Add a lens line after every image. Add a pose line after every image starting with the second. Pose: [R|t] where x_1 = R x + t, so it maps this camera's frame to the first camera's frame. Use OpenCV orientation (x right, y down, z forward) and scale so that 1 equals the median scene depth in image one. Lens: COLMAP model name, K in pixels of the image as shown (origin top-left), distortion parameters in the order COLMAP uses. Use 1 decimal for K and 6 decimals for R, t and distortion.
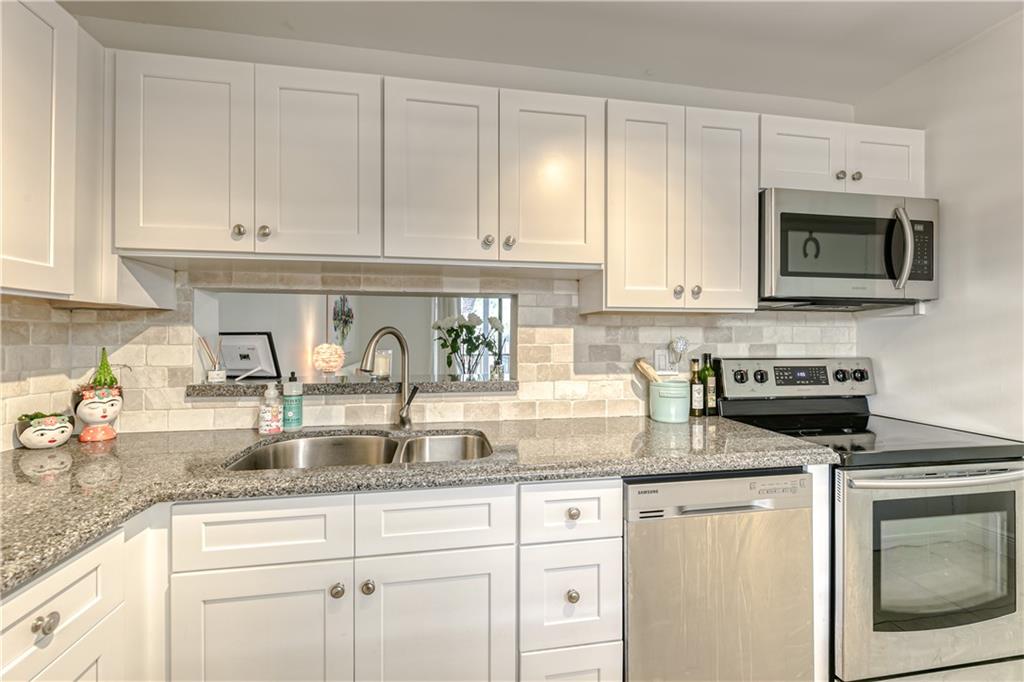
lens RADIAL K [[427.2, 0, 512.6], [0, 427.2, 339.7], [0, 0, 1]] dist [-0.003710, -0.000442]
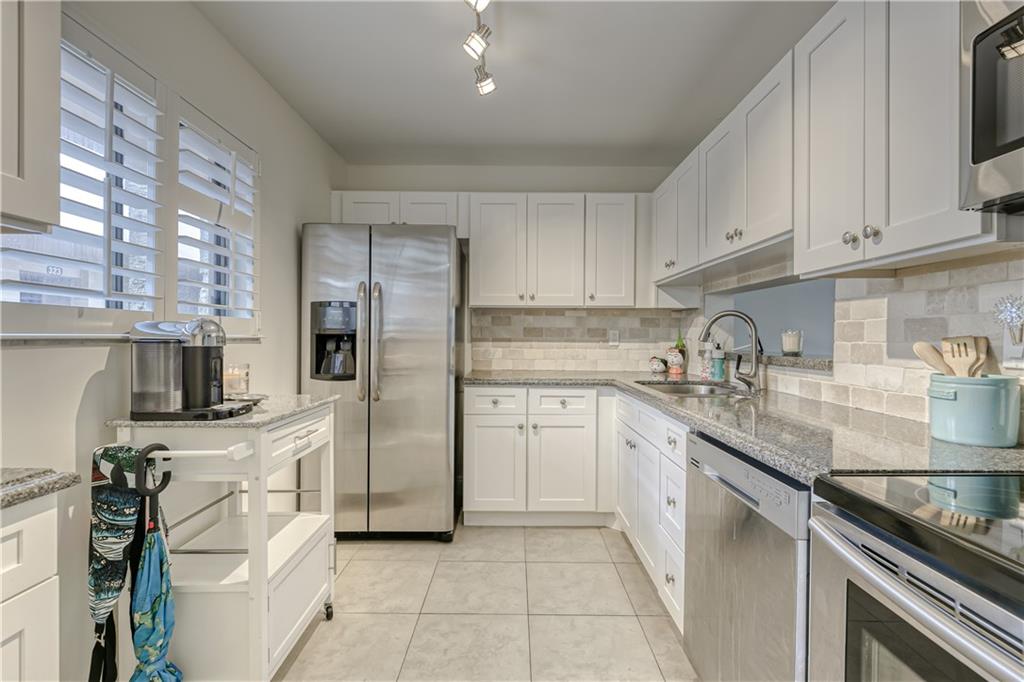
lens RADIAL K [[469.3, 0, 506.4], [0, 469.3, 342.9], [0, 0, 1]] dist [0.002082, -0.001857]
pose [[-0.184071, 0.012102, -0.982838, 1.101799], [-0.007326, 0.999880, 0.013684, 0.048138], [0.982886, 0.009720, -0.183961, 0.483512]]
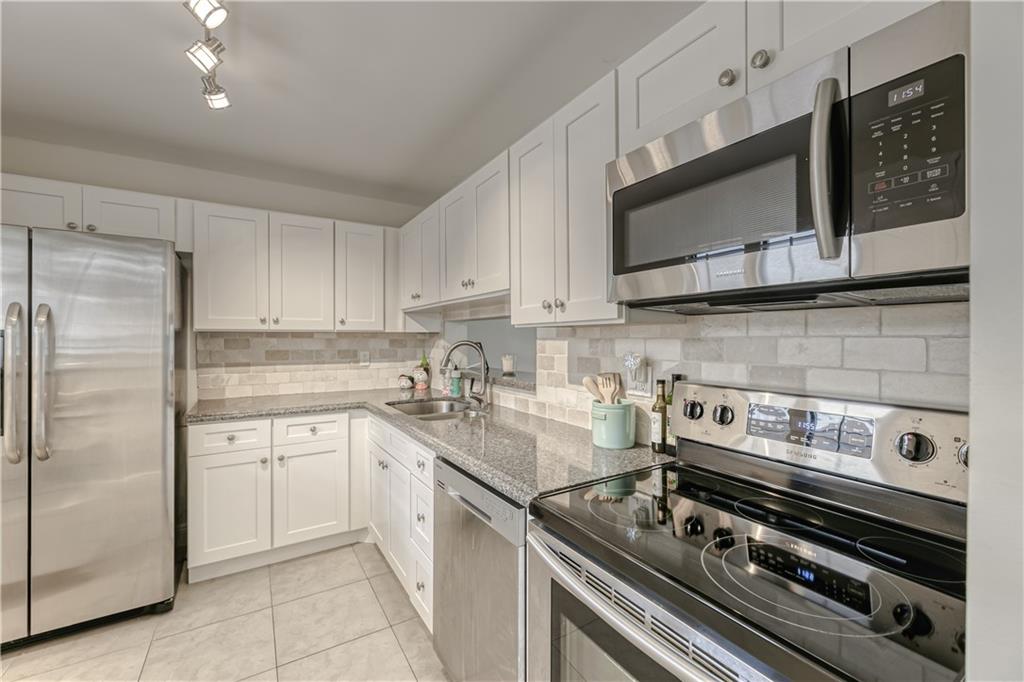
lens RADIAL K [[427.2, 0, 518.2], [0, 427.2, 341.3], [0, 0, 1]] dist [-0.003710, -0.000442]
pose [[0.380556, 0.004491, -0.924747, 1.096151], [-0.001935, 0.999990, 0.004060, -0.029507], [0.924756, 0.000245, 0.380560, 0.474259]]
